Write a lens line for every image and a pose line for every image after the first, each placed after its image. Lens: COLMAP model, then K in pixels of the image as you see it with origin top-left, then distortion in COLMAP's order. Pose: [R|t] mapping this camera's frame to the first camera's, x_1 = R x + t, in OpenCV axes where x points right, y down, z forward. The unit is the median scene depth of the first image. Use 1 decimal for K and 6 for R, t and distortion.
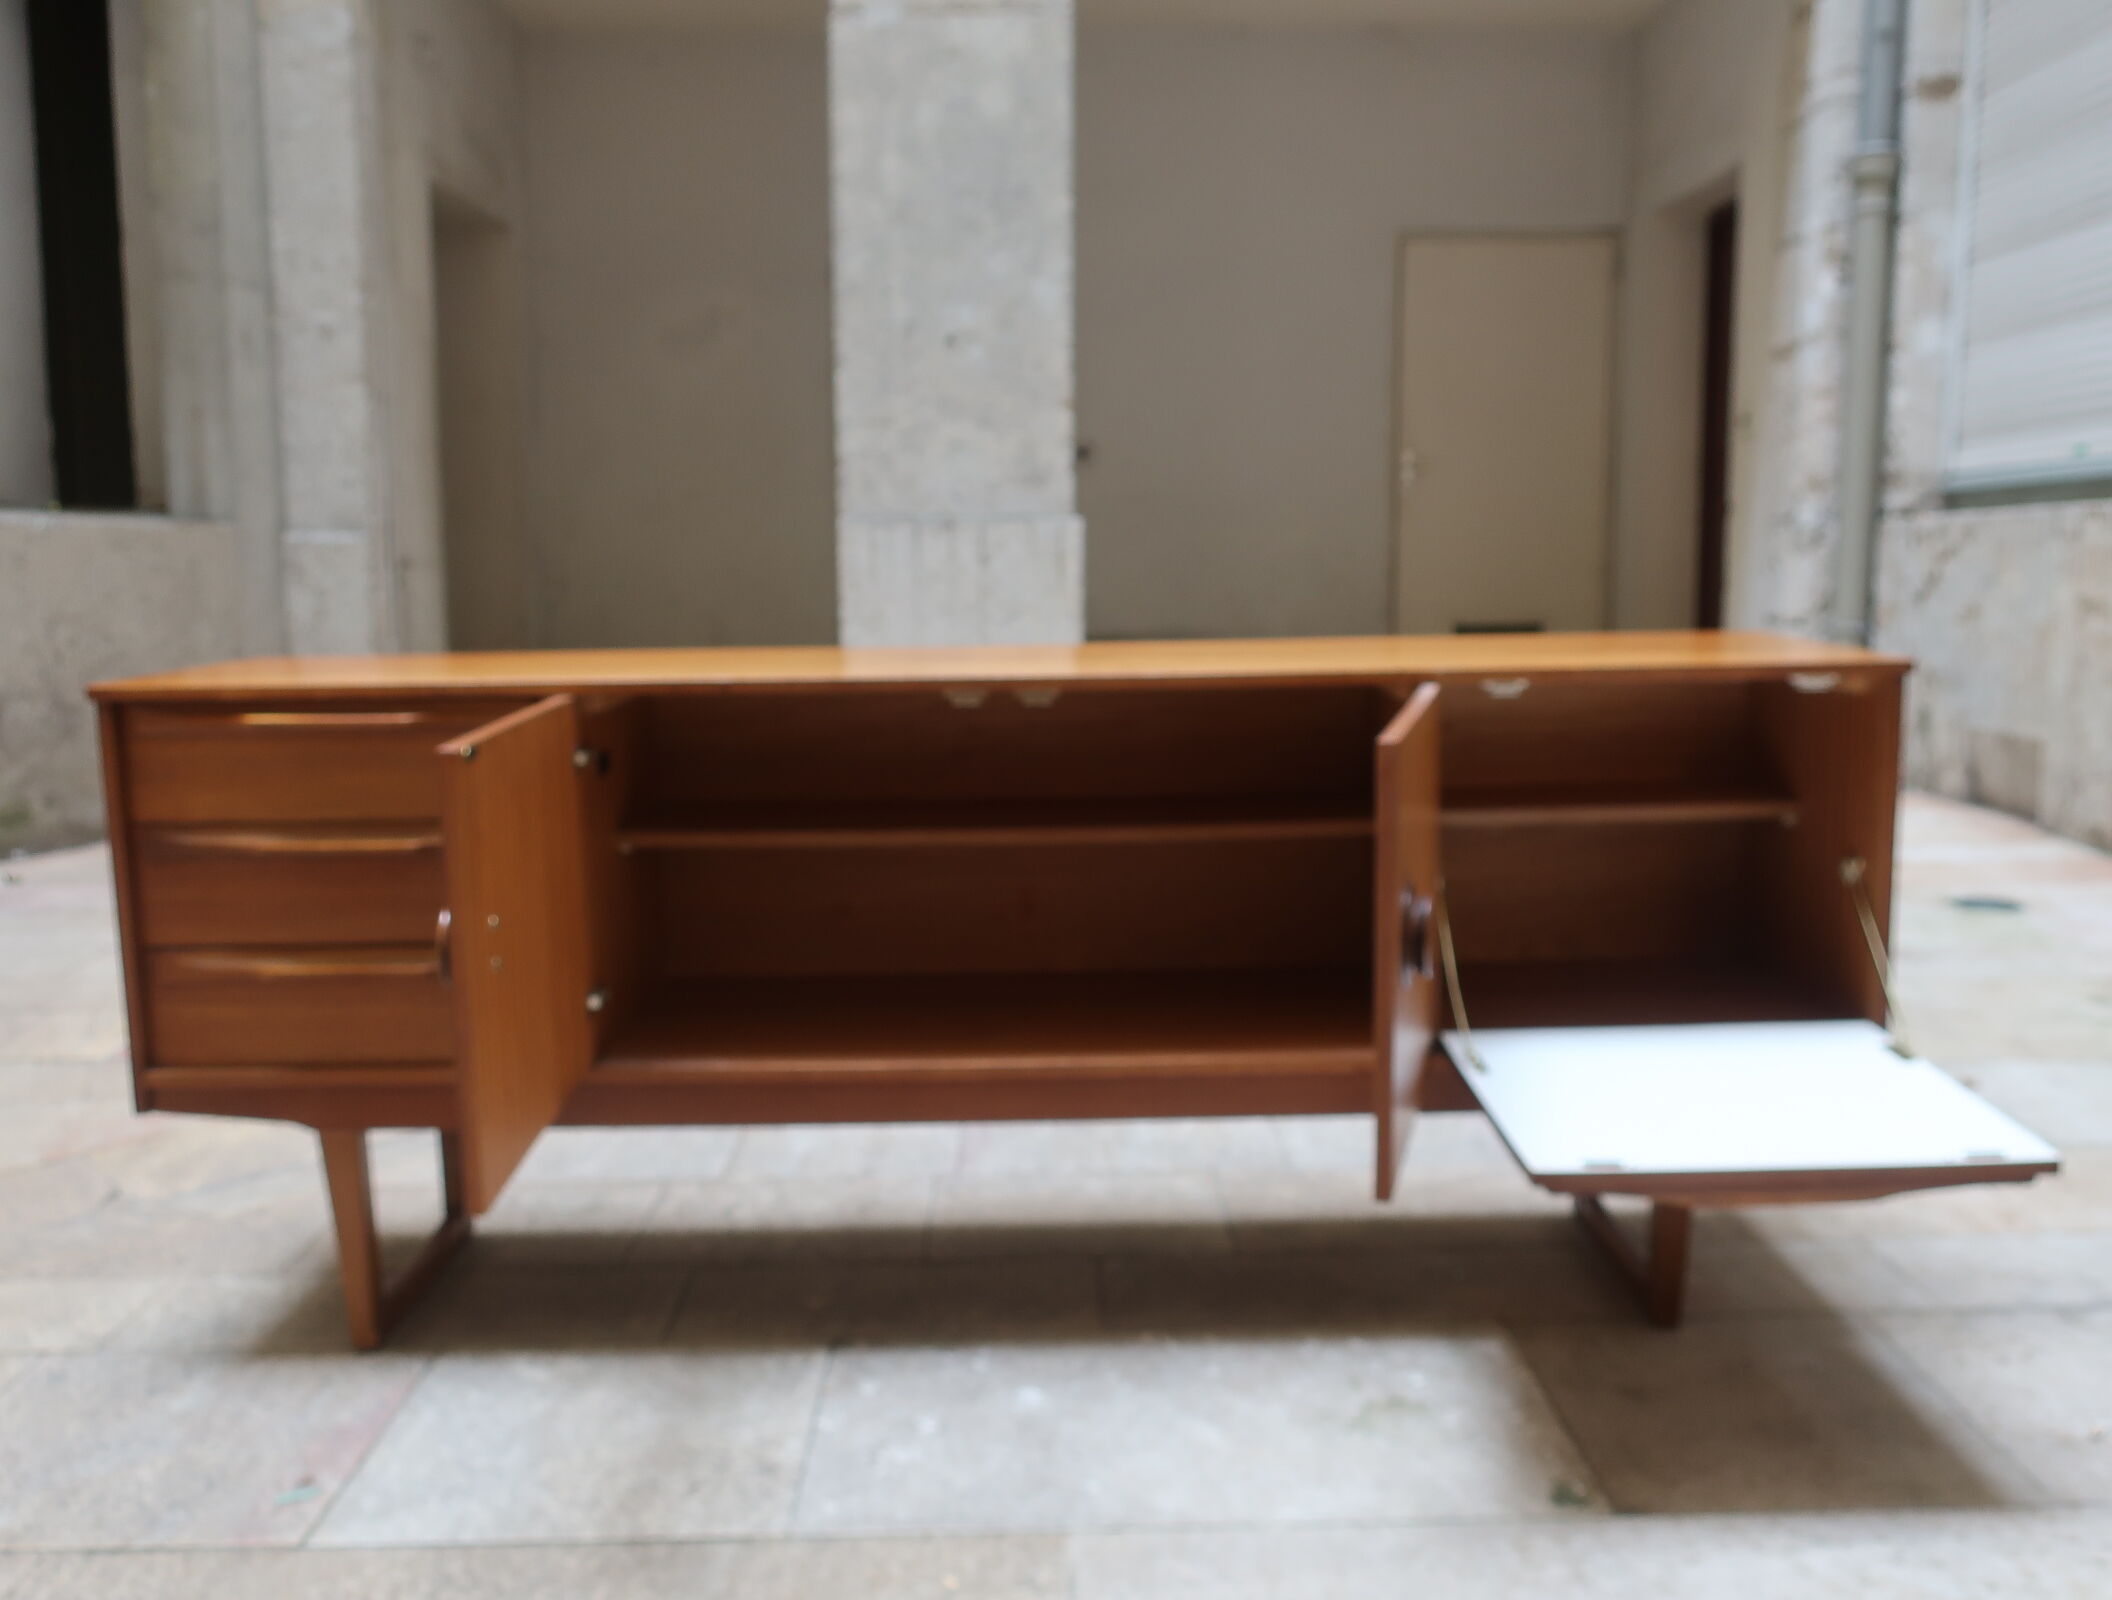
lens RADIAL K [[1890.4, 0, 1048.2], [0, 1890.4, 802.2], [0, 0, 1]] dist [-0.006152, 0.014113]
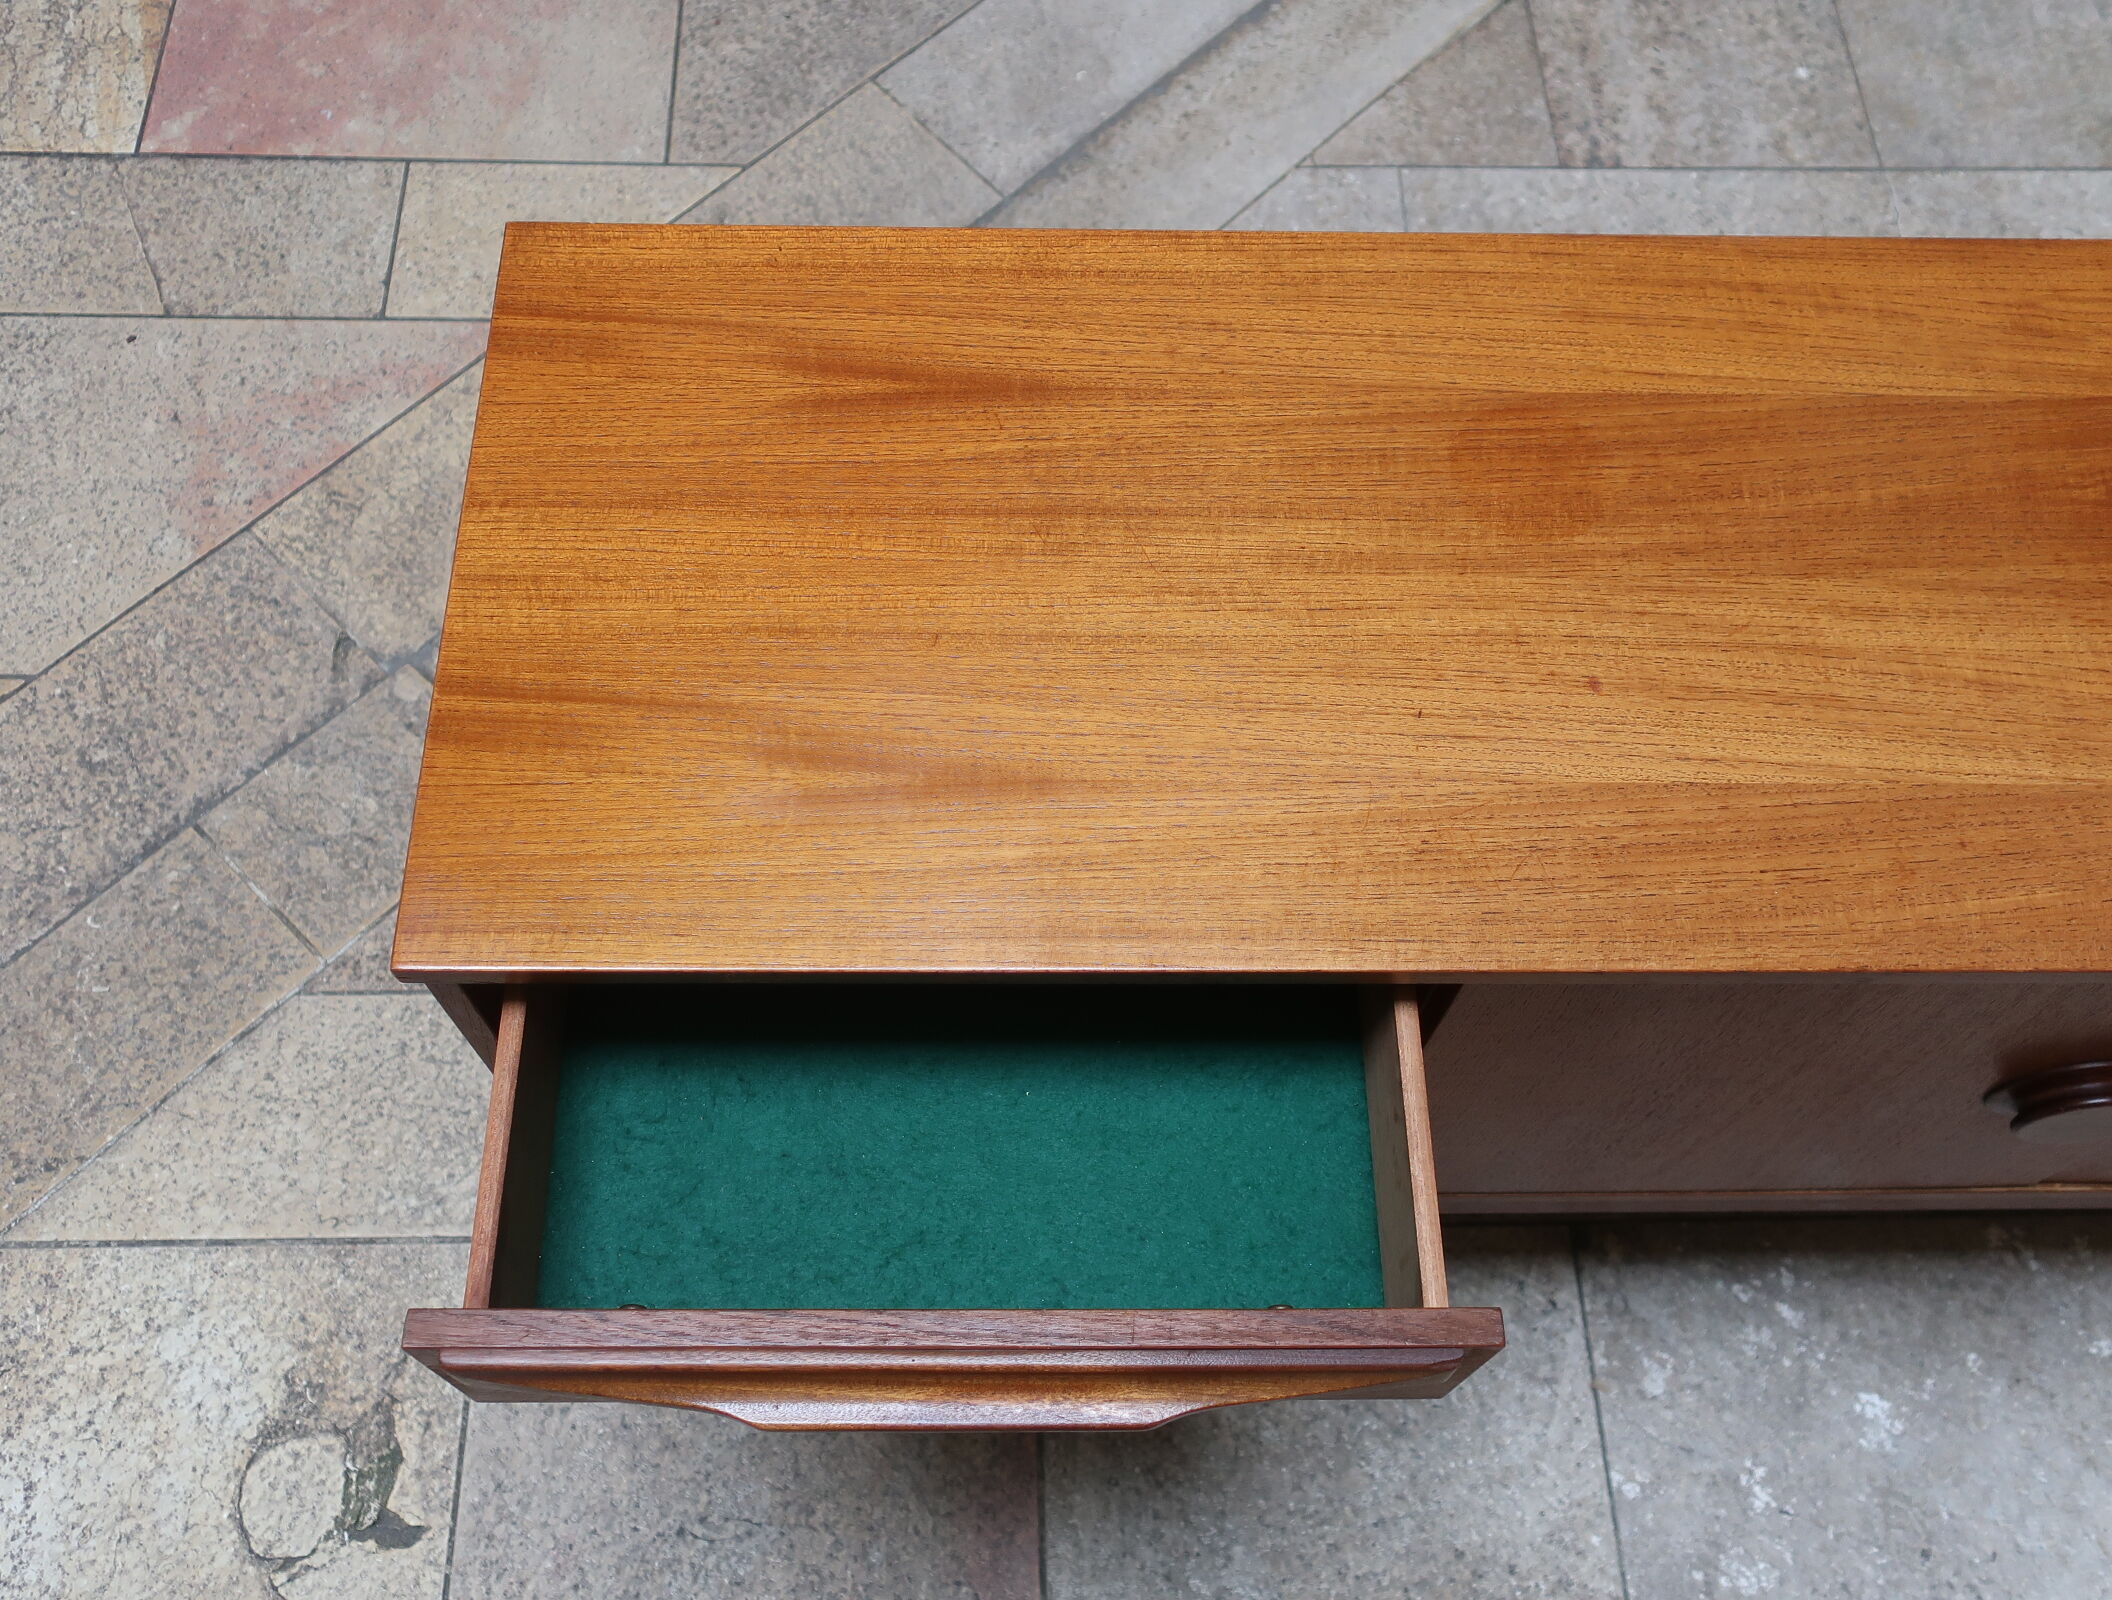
lens RADIAL K [[1890.4, 0, 1050.8], [0, 1890.4, 800.5], [0, 0, 1]] dist [-0.006152, 0.014113]
pose [[0.998864, 0.008154, 0.046959, -0.387730], [-0.043155, 0.572925, 0.818471, -0.442397], [-0.020230, -0.819567, 0.572626, 0.798770]]
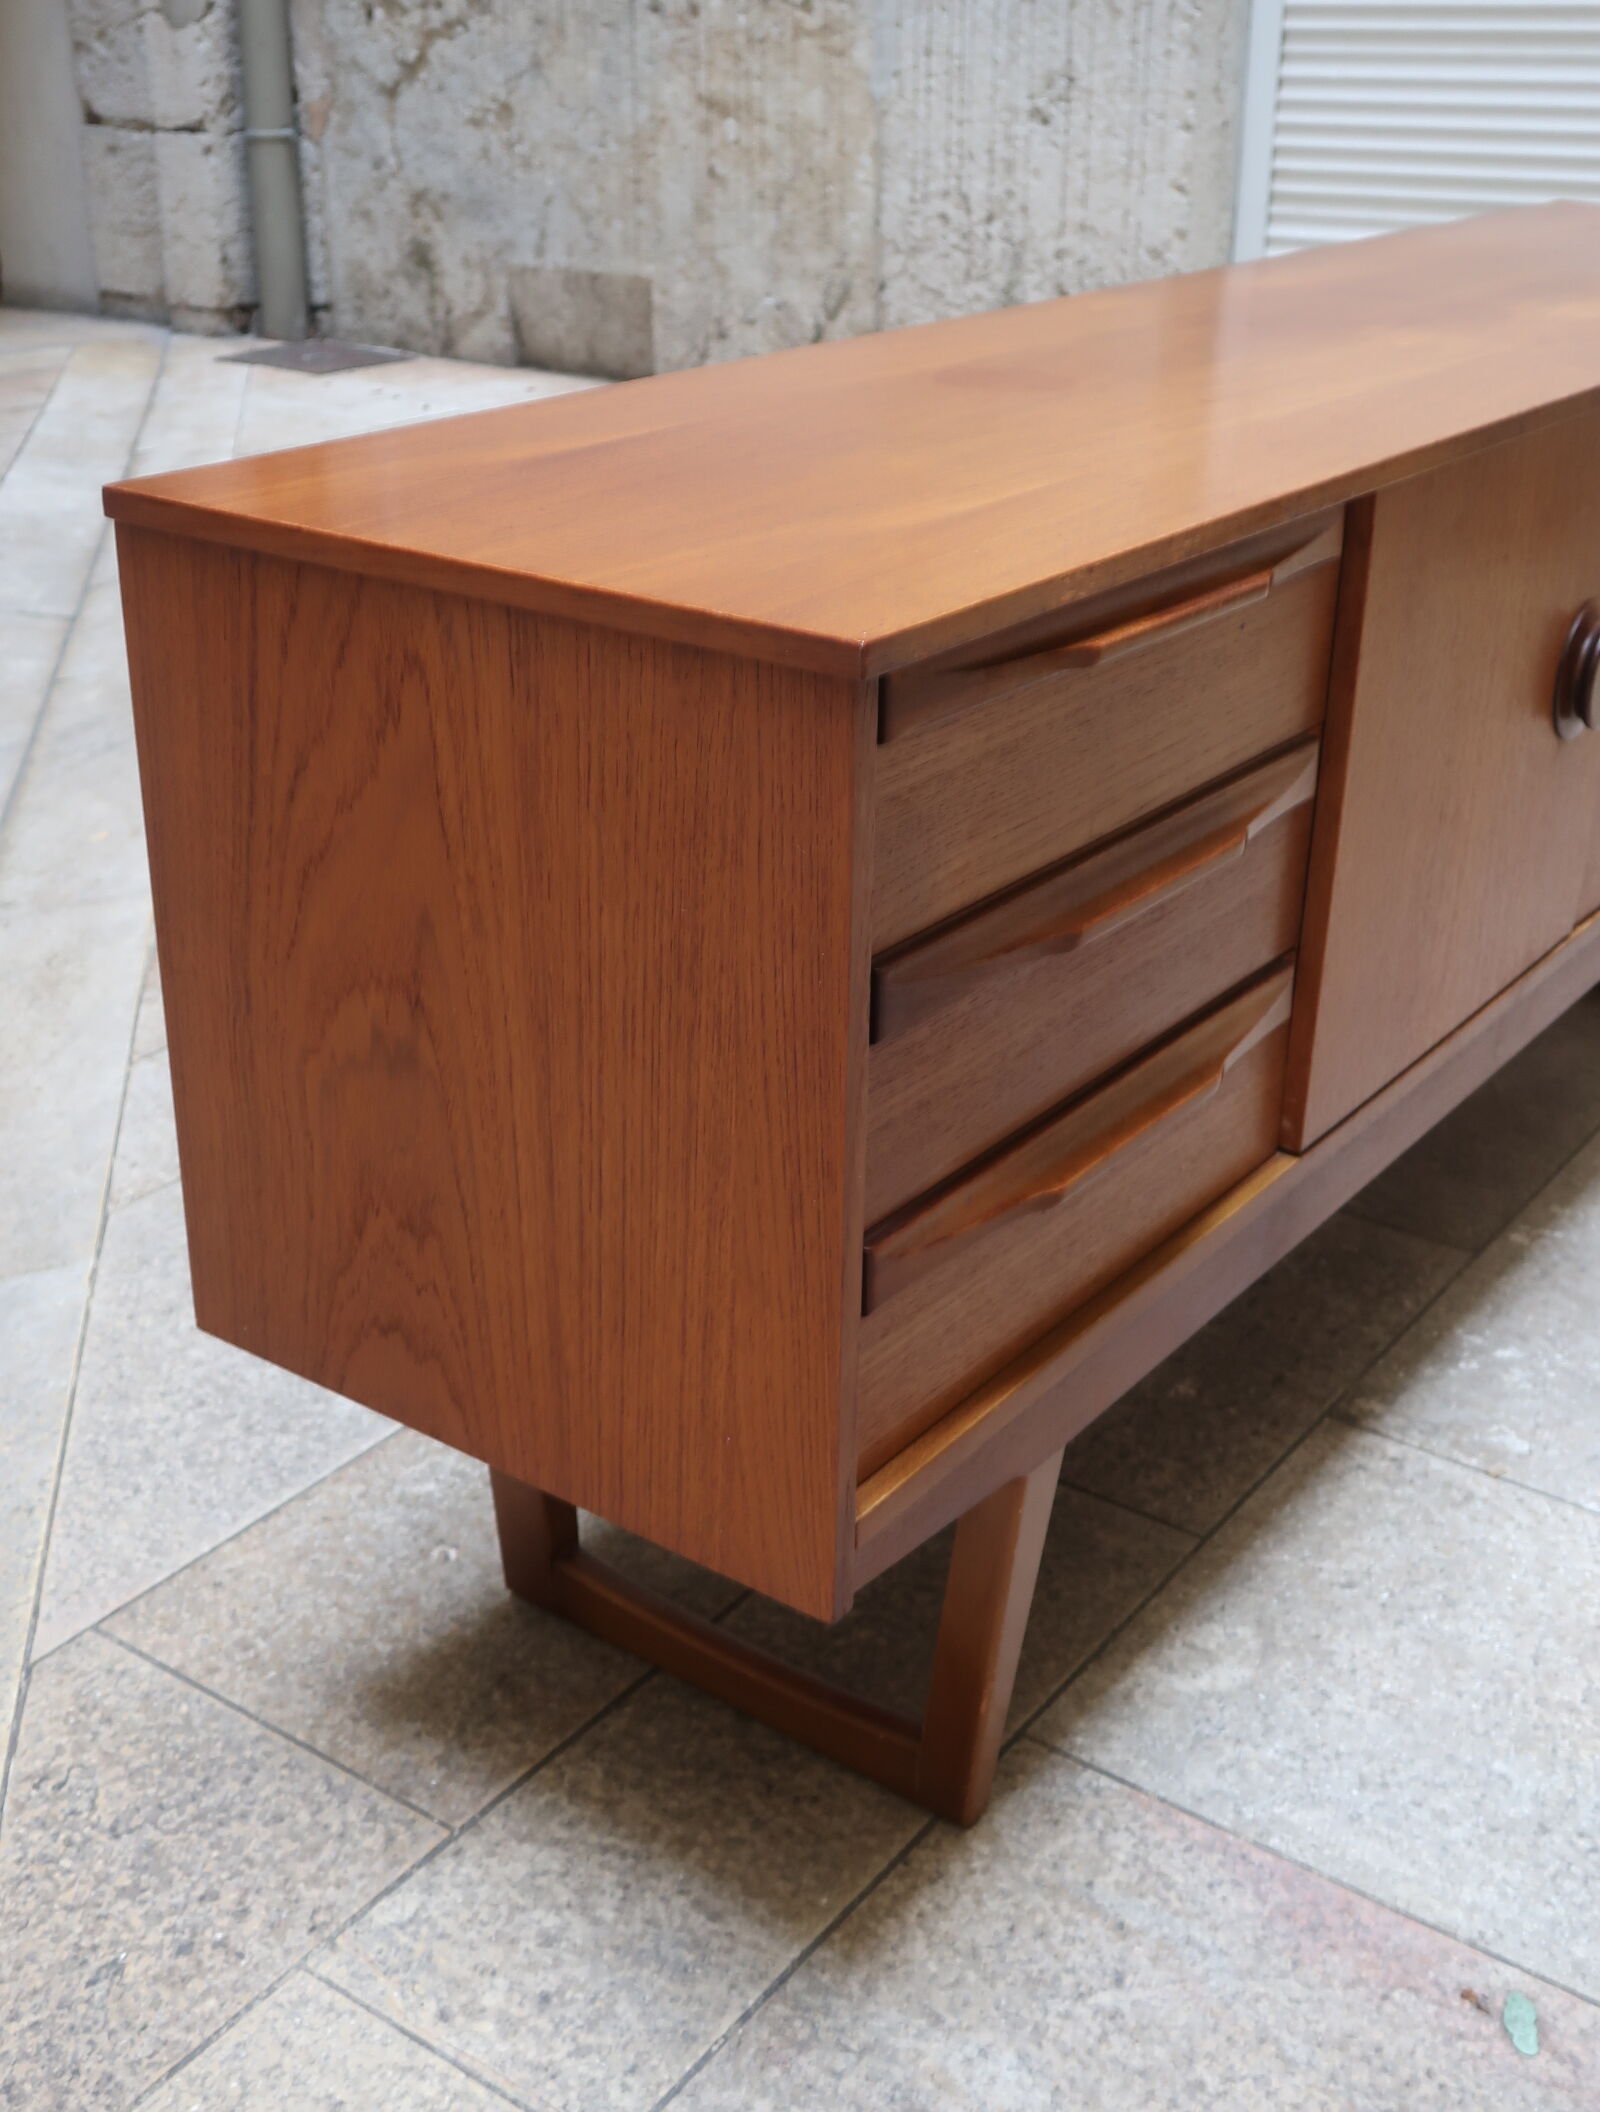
lens RADIAL K [[2475.3, 0, 802.5], [0, 2475.3, 1023.0], [0, 0, 1]] dist [0.005771, 0.000000]
pose [[0.587223, -0.302064, 0.750951, -0.915563], [0.090510, 0.946444, 0.309923, -0.142827], [-0.804349, -0.114025, 0.583113, 0.732073]]
